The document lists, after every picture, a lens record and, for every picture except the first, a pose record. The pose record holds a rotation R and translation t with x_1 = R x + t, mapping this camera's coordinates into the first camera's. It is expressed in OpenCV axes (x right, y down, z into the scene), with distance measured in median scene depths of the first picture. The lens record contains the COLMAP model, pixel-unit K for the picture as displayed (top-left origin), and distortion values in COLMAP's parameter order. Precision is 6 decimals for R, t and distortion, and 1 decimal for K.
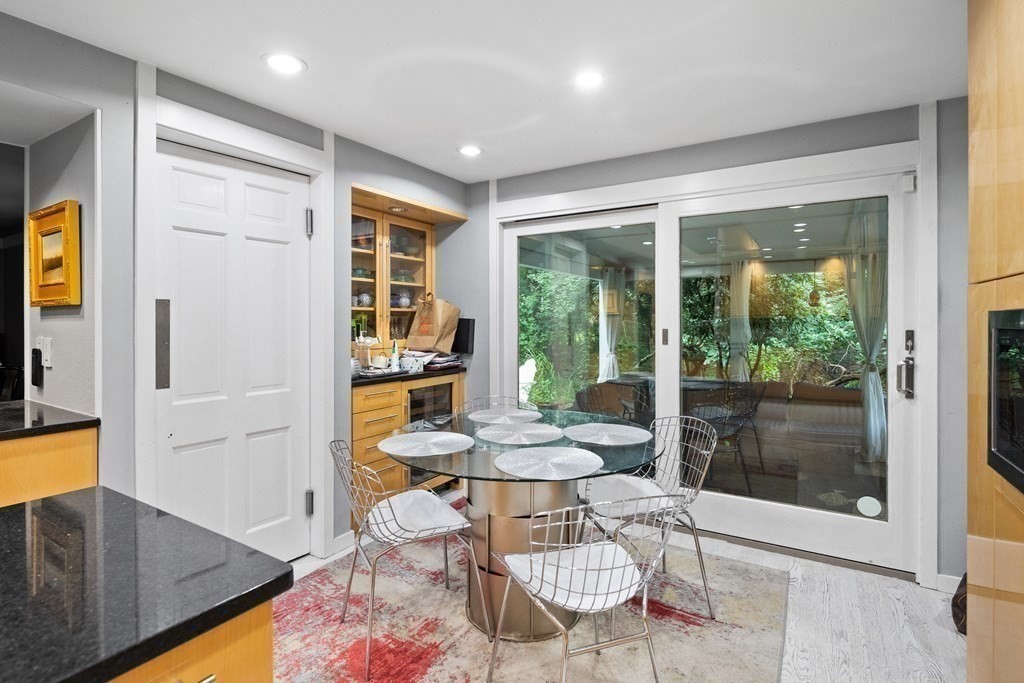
lens RADIAL K [[504.2, 0, 496.6], [0, 504.2, 317.8], [0, 0, 1]] dist [0.004391, -0.003570]
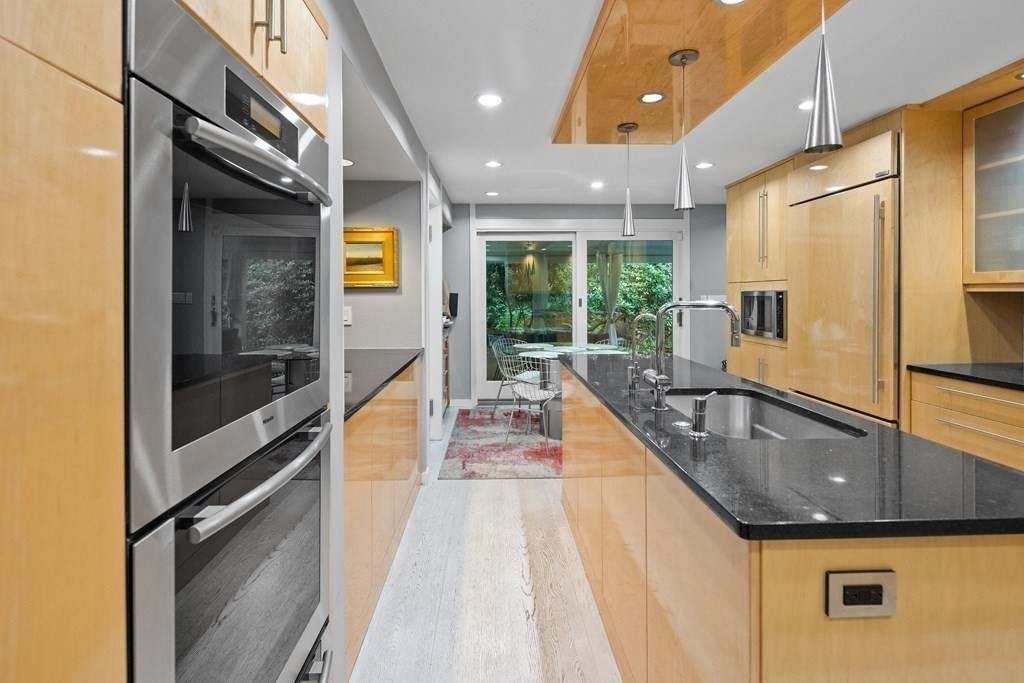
lens RADIAL K [[504.2, 0, 504.4], [0, 504.2, 295.2], [0, 0, 1]] dist [0.004391, -0.003570]
pose [[0.832247, -0.004730, 0.554385, -1.224651], [-0.000945, 0.999950, 0.009949, -0.011872], [-0.554404, -0.008804, 0.832201, -0.541924]]
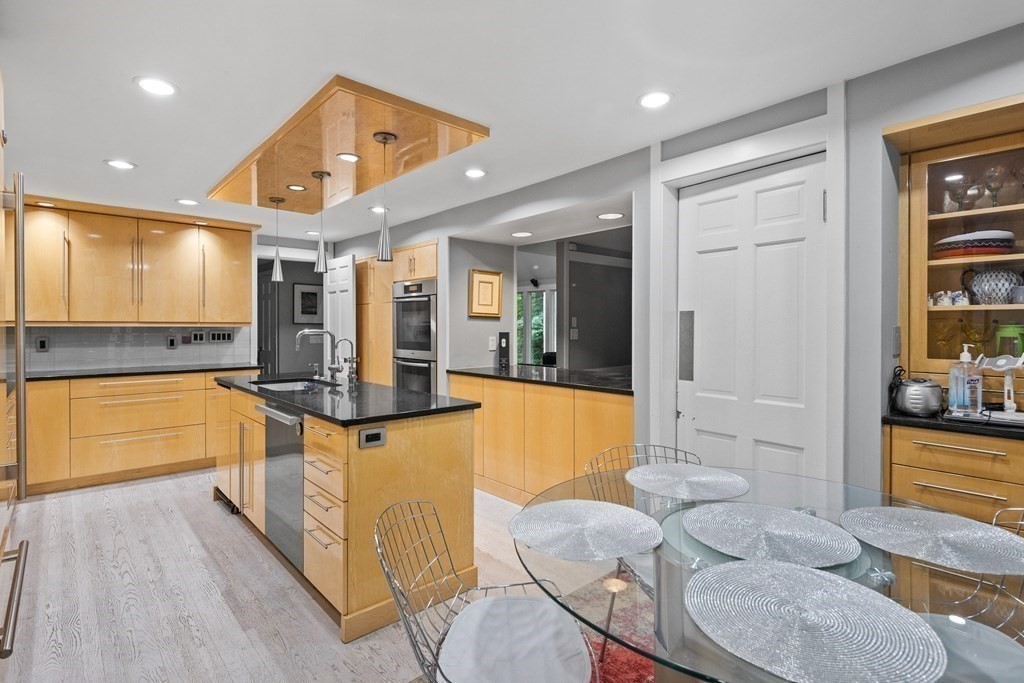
lens RADIAL K [[504.2, 0, 510.5], [0, 504.2, 328.2], [0, 0, 1]] dist [0.004391, -0.003570]
pose [[-0.277727, -0.001941, -0.960658, 0.621151], [0.002879, 0.999992, -0.002853, 0.008576], [0.960656, -0.003559, -0.277719, 0.823231]]
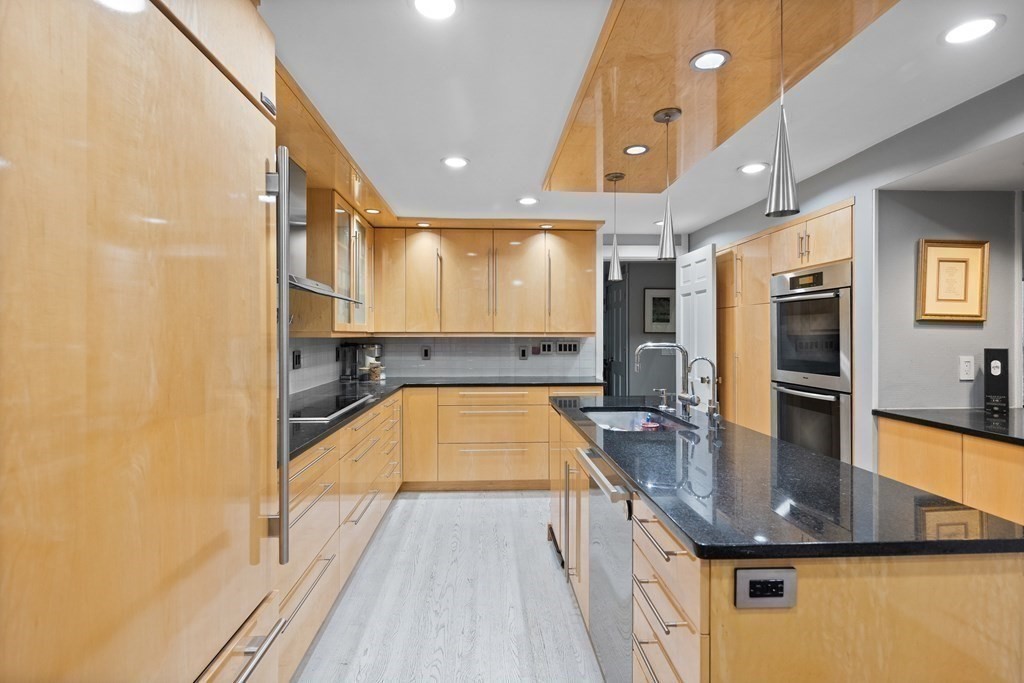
lens RADIAL K [[504.2, 0, 512.8], [0, 504.2, 336.2], [0, 0, 1]] dist [0.004391, -0.003570]
pose [[-0.817562, -0.002720, -0.575834, 0.414263], [-0.000589, 0.999992, -0.003887, 0.002593], [0.575841, -0.002838, -0.817557, 0.681398]]
